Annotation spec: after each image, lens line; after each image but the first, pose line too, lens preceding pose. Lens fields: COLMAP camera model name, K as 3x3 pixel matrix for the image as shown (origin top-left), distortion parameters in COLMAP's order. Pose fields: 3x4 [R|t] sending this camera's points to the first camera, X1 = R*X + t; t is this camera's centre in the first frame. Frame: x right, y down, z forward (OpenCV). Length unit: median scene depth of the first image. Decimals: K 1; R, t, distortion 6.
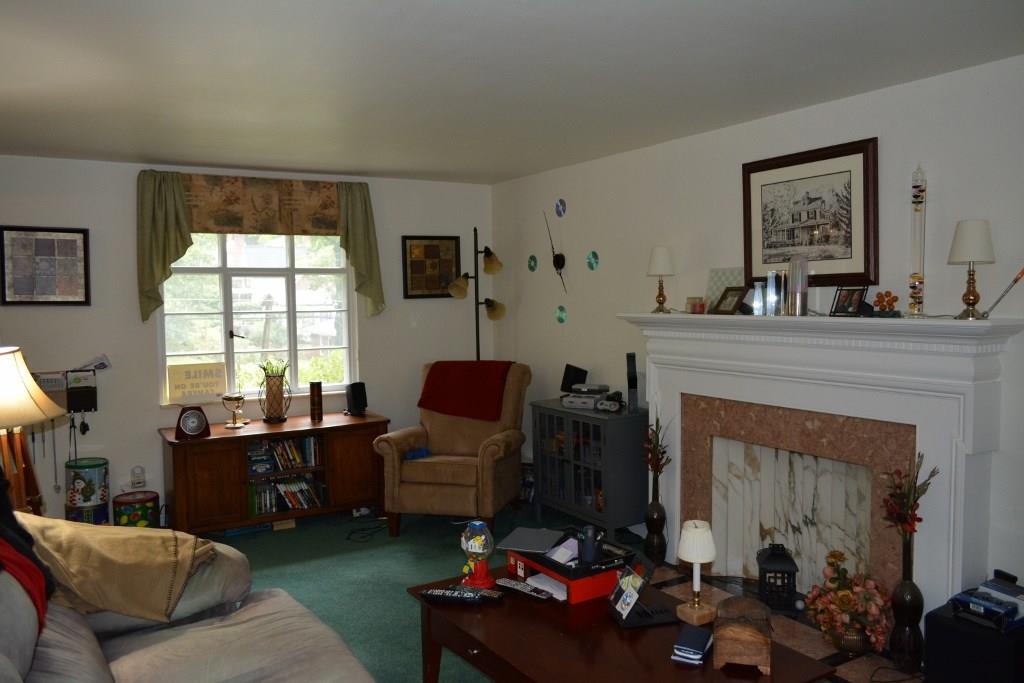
lens RADIAL K [[798.8, 0, 509.4], [0, 798.8, 343.0], [0, 0, 1]] dist [-0.009723, 0.003739]
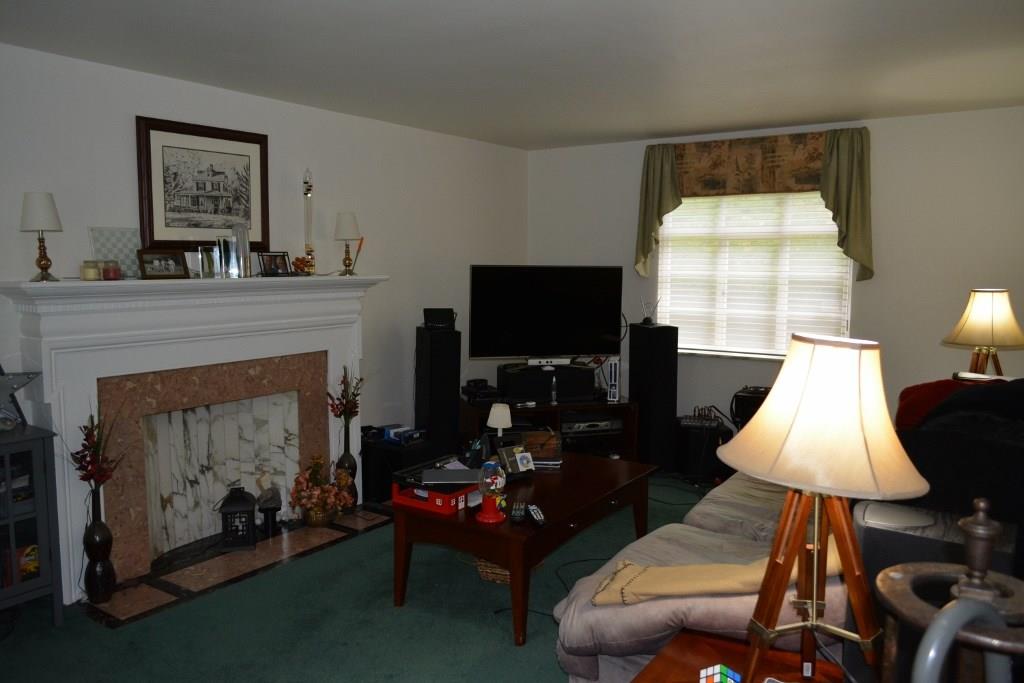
lens RADIAL K [[798.8, 0, 509.4], [0, 798.8, 343.0], [0, 0, 1]] dist [-0.009723, 0.003739]
pose [[-0.410288, -0.081667, 0.908292, -0.790648], [0.059396, 0.991475, 0.115976, -0.048873], [-0.910020, 0.101532, -0.401940, 1.074239]]
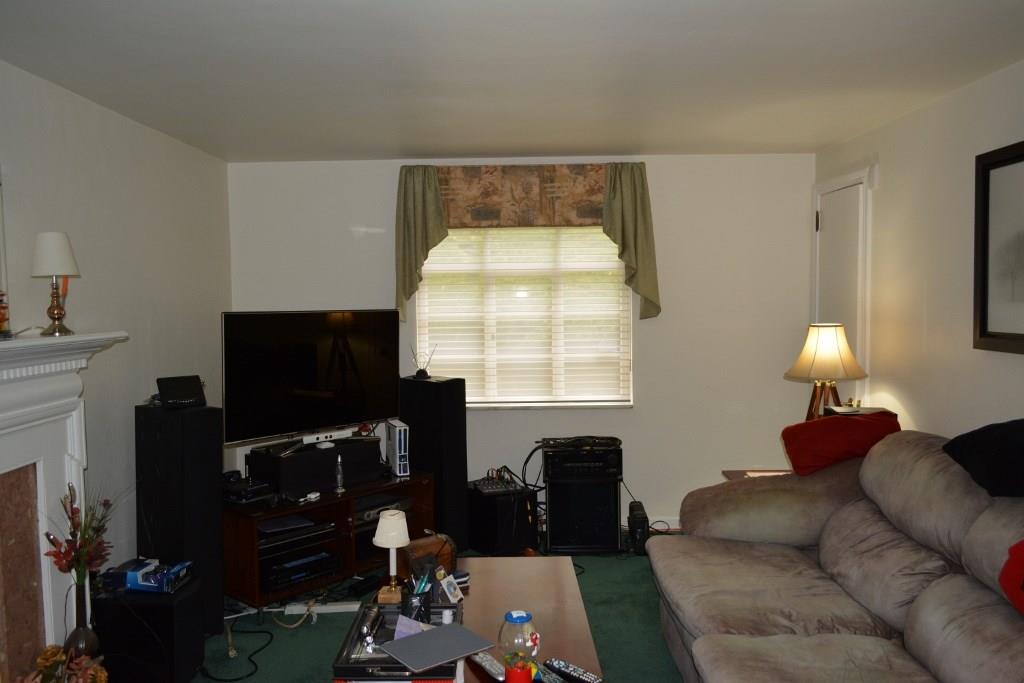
lens RADIAL K [[798.8, 0, 509.4], [0, 798.8, 343.0], [0, 0, 1]] dist [-0.009723, 0.003739]
pose [[-0.853097, -0.005885, 0.521719, -0.309654], [0.056071, 0.993111, 0.102887, -0.069407], [-0.518731, 0.117026, -0.846890, 1.213192]]
